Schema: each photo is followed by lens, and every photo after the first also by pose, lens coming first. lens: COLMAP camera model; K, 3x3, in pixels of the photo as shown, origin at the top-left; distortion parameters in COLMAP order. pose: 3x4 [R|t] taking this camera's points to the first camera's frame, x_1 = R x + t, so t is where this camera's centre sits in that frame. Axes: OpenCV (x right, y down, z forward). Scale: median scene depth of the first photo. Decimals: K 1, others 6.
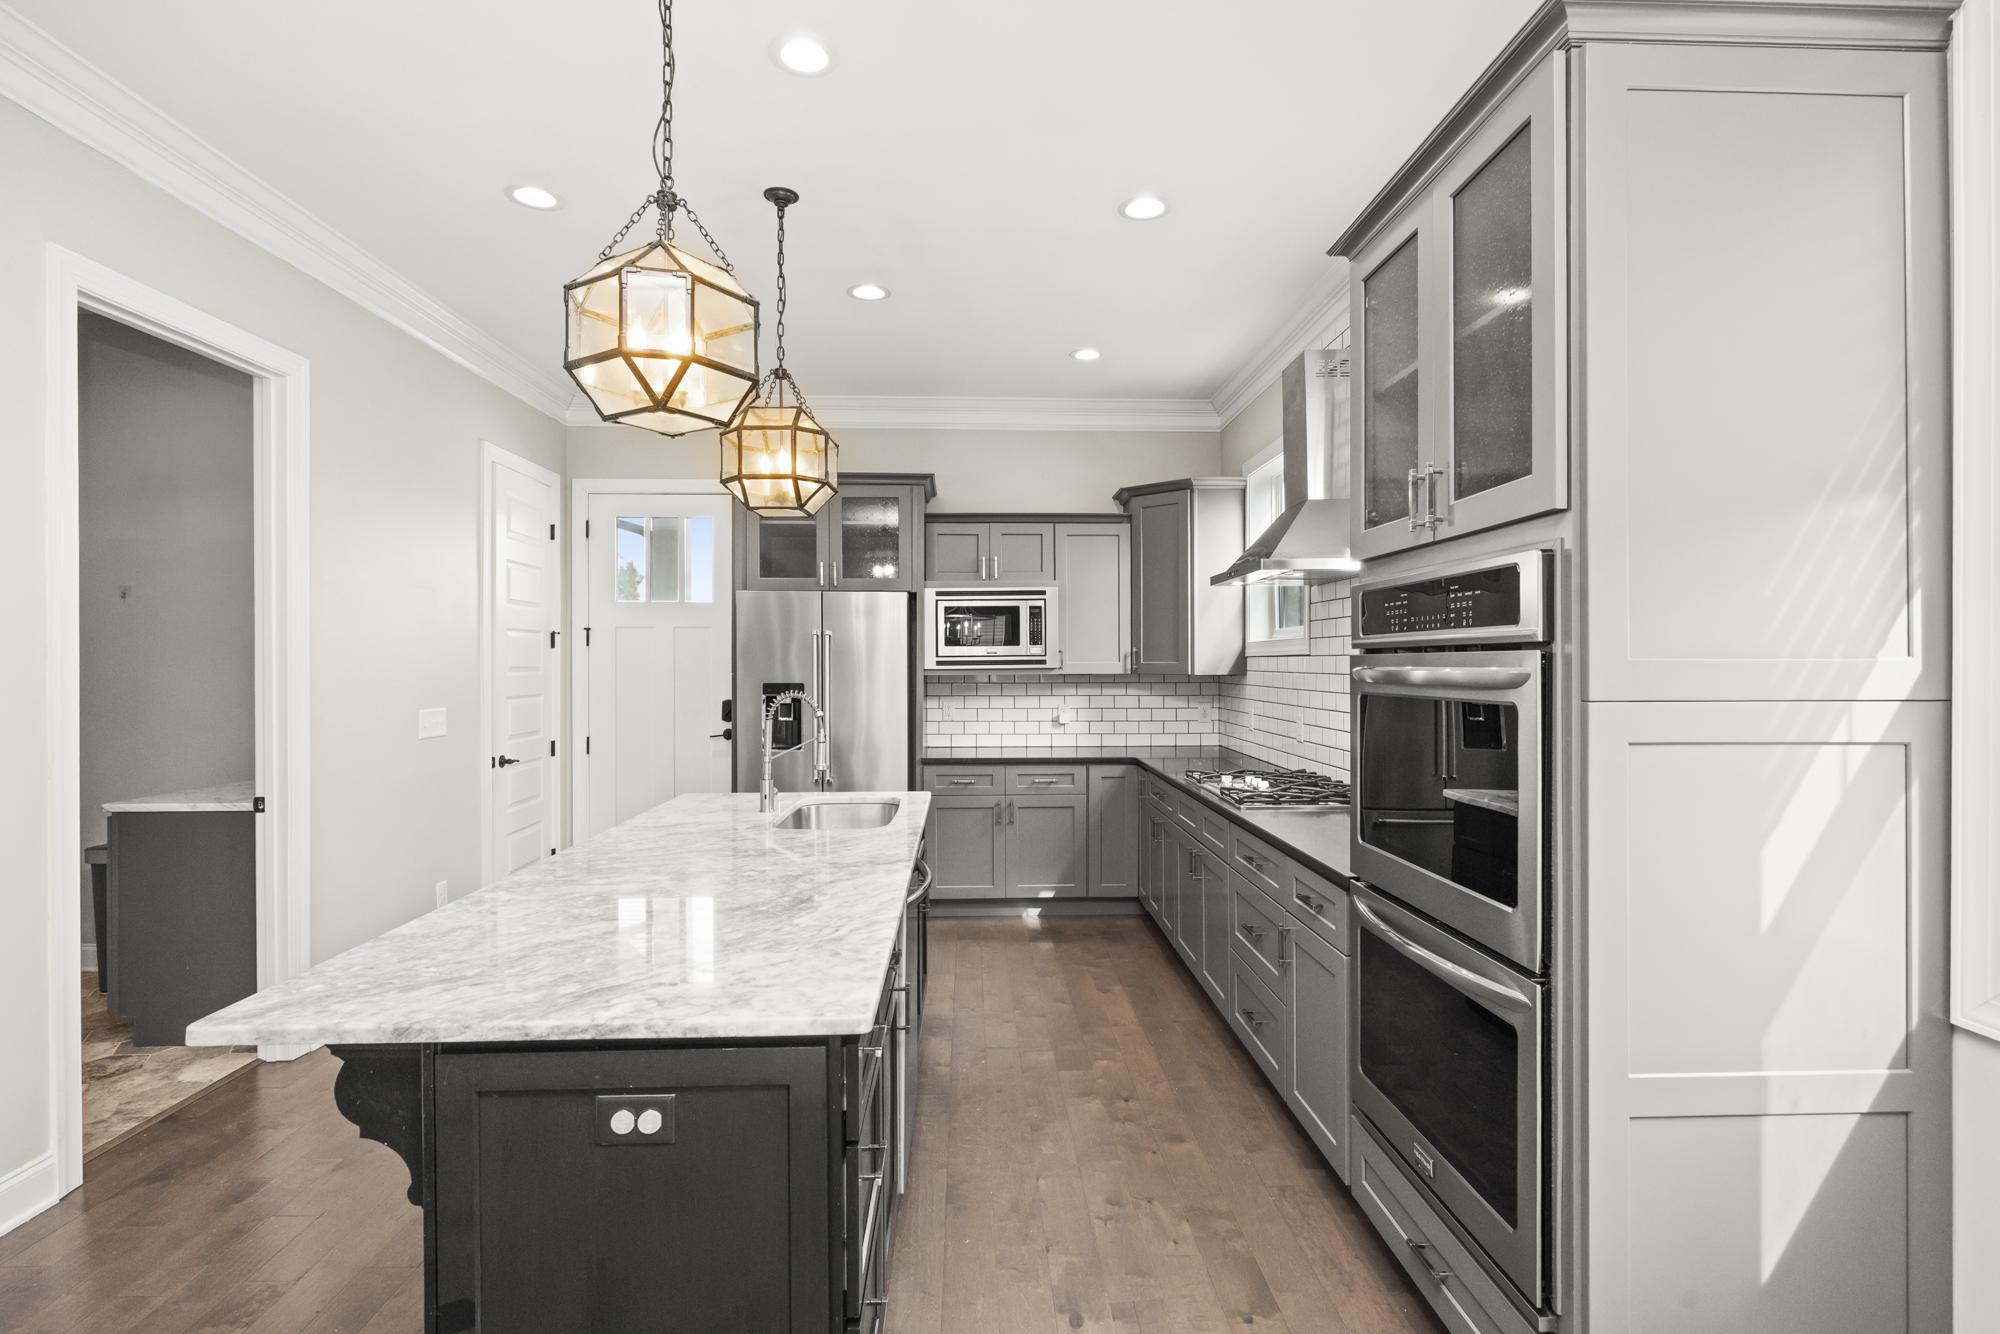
lens RADIAL K [[959.4, 0, 1000.0], [0, 959.4, 667.0], [0, 0, 1]] dist [-0.000902, 0.000237]
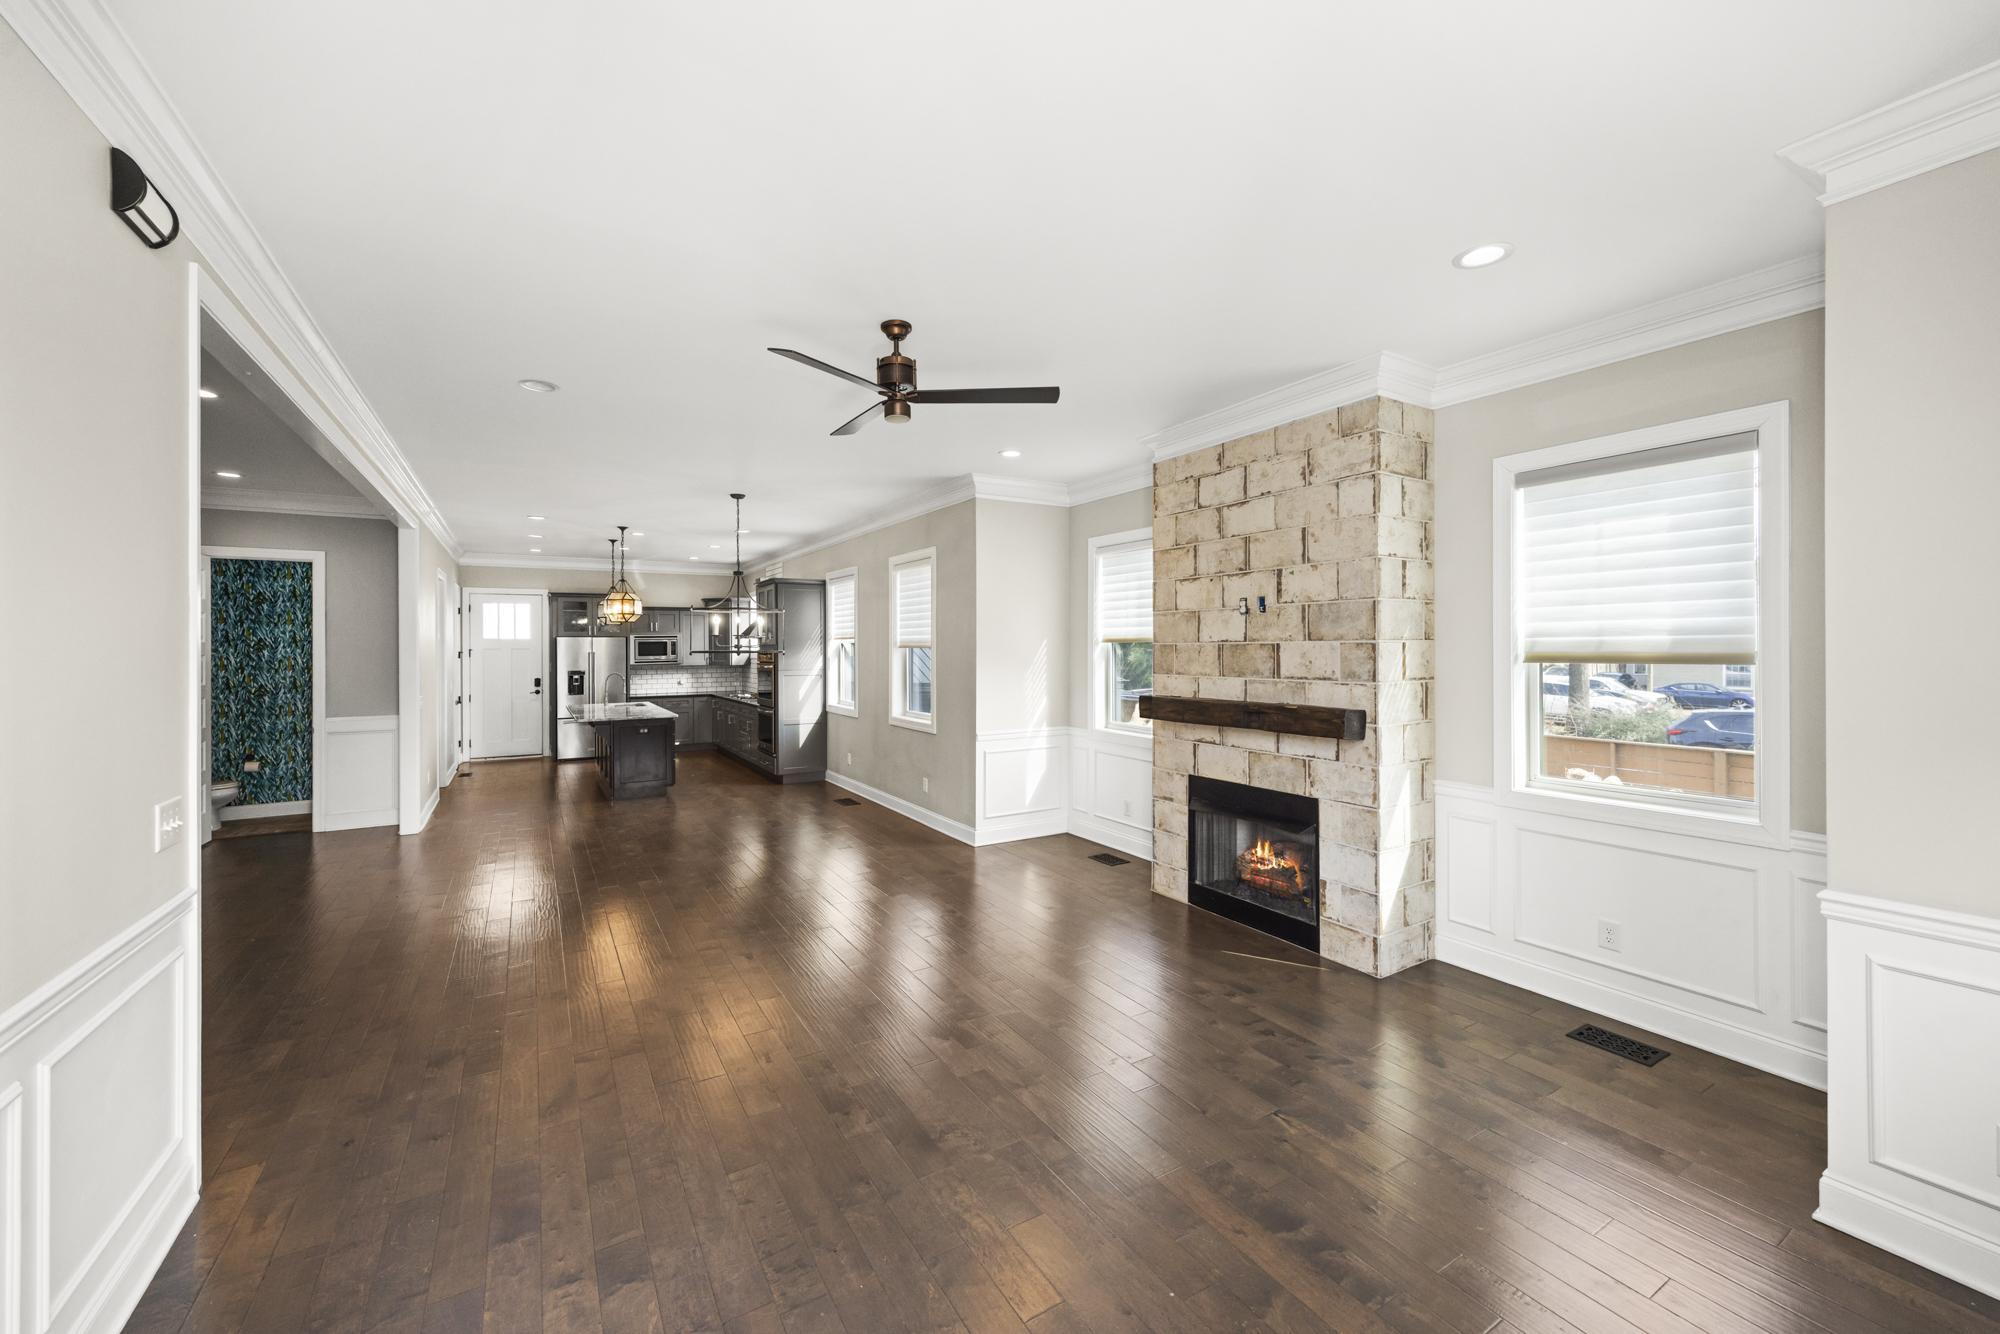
lens RADIAL K [[797.3, 0, 996.6], [0, 797.3, 649.1], [0, 0, 1]] dist [0.008938, 0.000036]
pose [[0.879626, -0.005689, 0.475632, -0.244089], [0.007105, 0.999974, -0.001179, -0.032525], [-0.475612, 0.004417, 0.879644, -1.514180]]
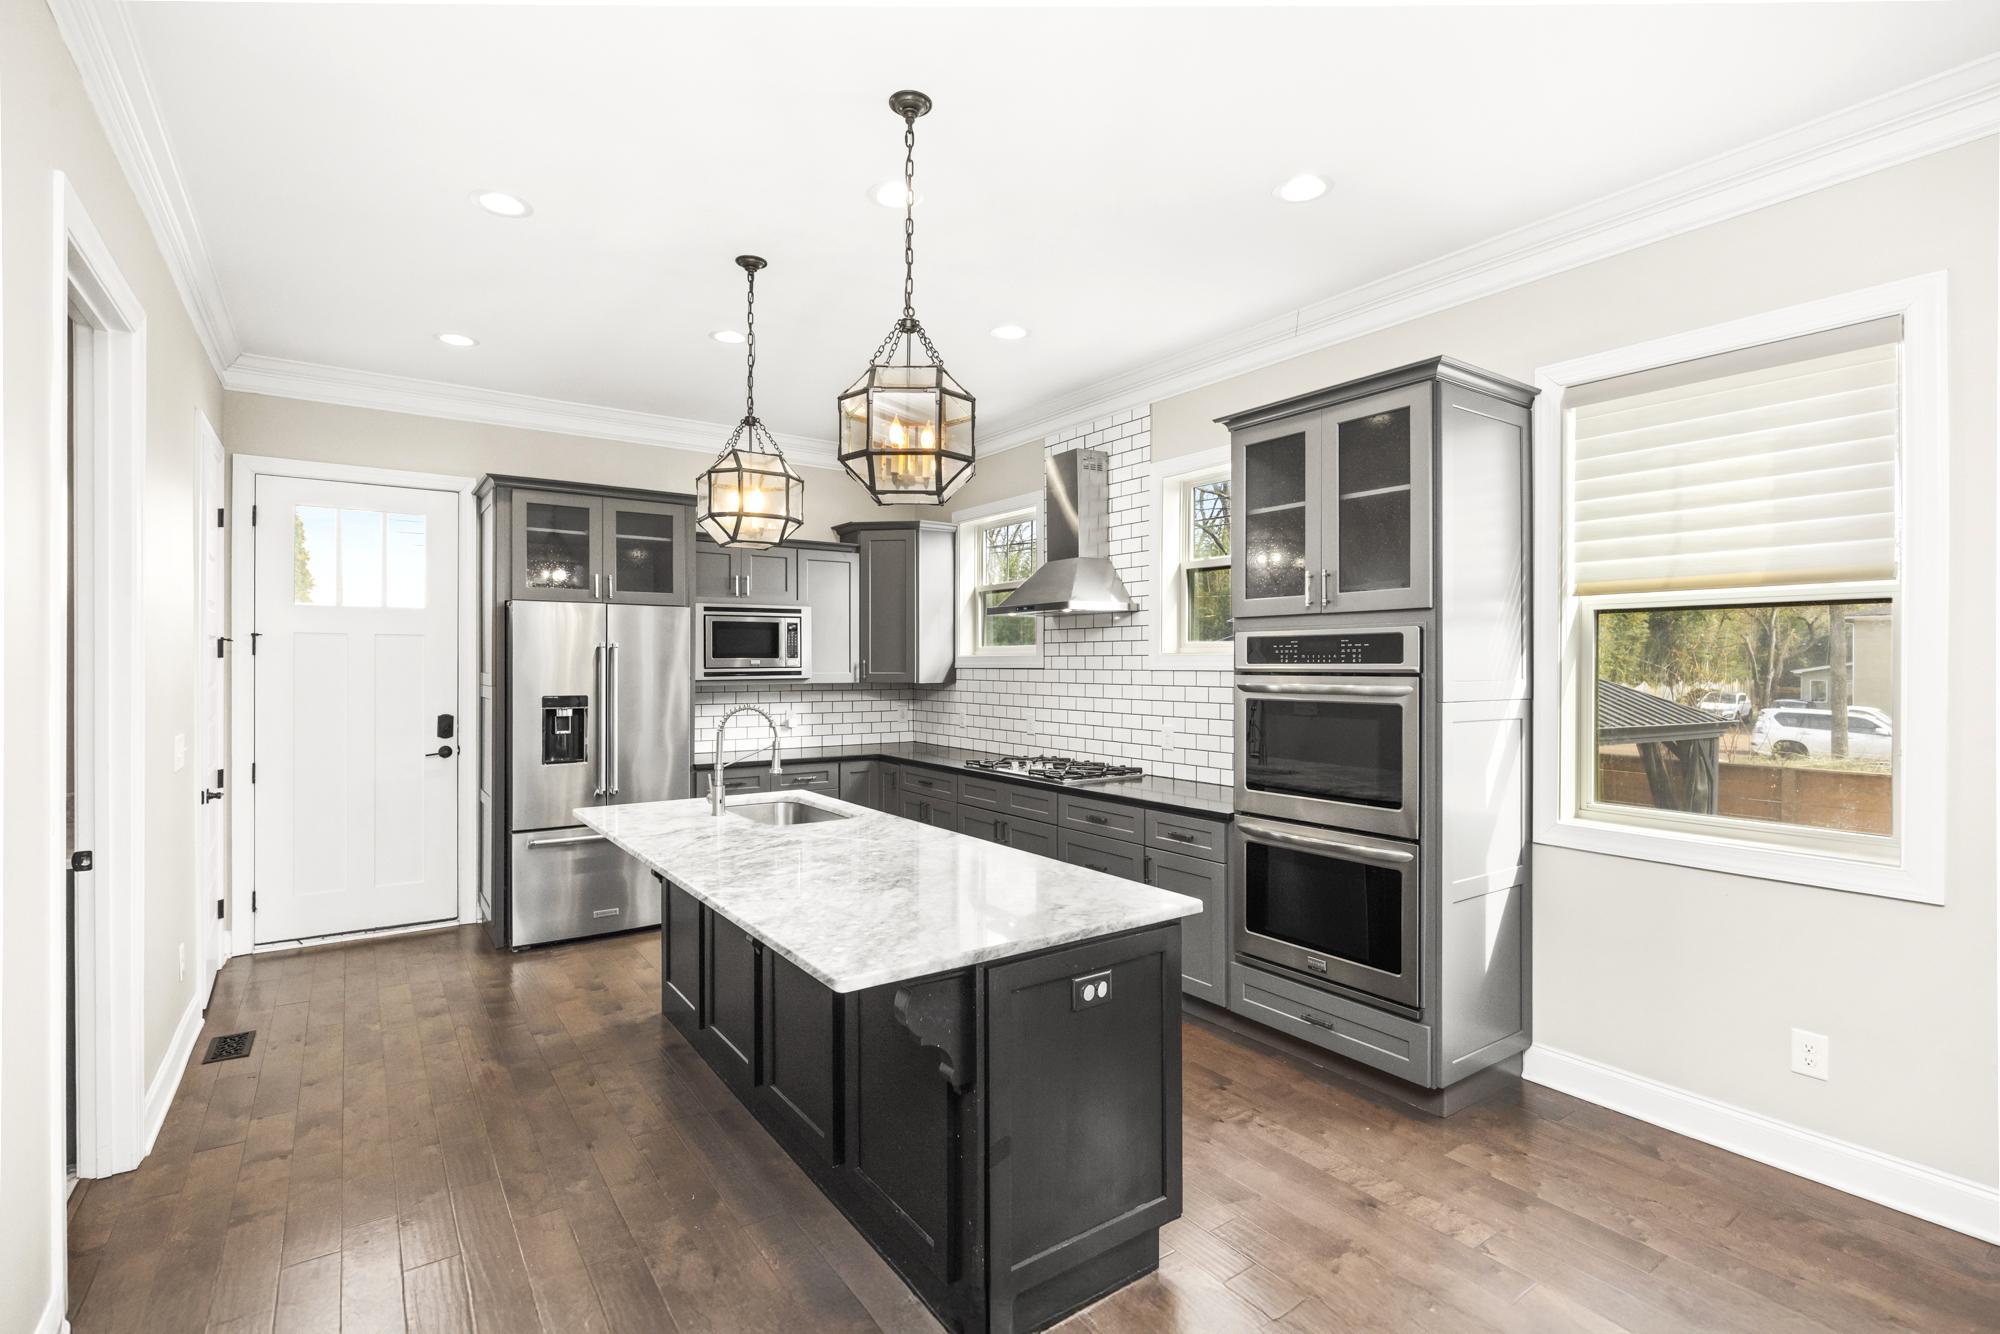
lens RADIAL K [[934.1, 0, 1000.0], [0, 934.1, 667.0], [0, 0, 1]] dist [-0.001636, -0.000027]
pose [[0.837742, 0.000436, 0.546065, -0.359160], [0.000431, 0.999999, -0.001460, -0.010586], [-0.546065, 0.001459, 0.837741, -0.043791]]
